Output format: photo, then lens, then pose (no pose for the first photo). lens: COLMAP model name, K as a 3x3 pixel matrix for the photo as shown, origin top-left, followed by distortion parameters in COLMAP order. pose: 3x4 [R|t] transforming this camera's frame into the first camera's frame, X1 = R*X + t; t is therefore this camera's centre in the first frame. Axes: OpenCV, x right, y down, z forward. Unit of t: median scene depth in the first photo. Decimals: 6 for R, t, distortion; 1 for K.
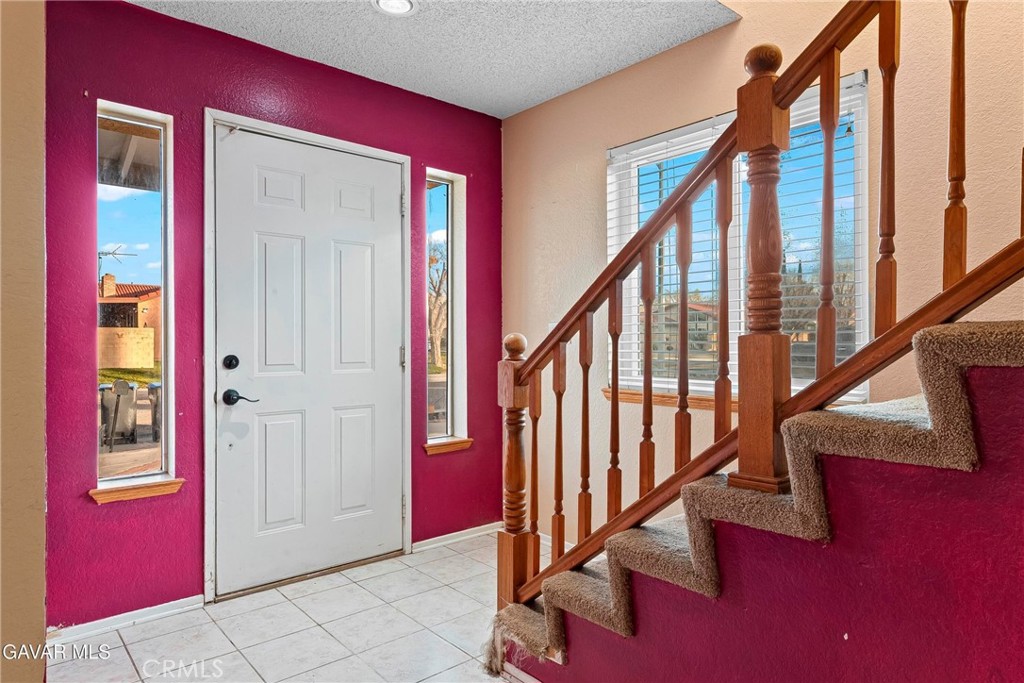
lens RADIAL K [[621.8, 0, 513.5], [0, 621.8, 341.7], [0, 0, 1]] dist [-0.002271, -0.000404]
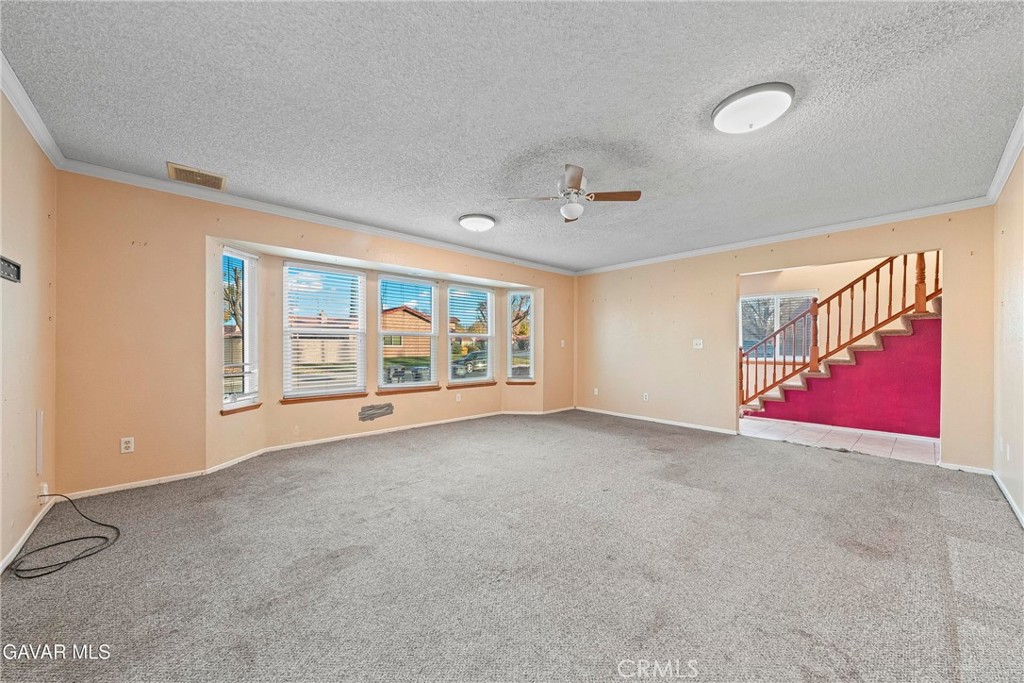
lens RADIAL K [[375.6, 0, 509.8], [0, 375.6, 347.0], [0, 0, 1]] dist [0.000864, 0.000035]
pose [[0.999758, 0.005639, 0.021260, -2.939800], [-0.005599, 0.999982, -0.001940, 0.018823], [-0.021271, 0.001821, 0.999772, -2.868489]]
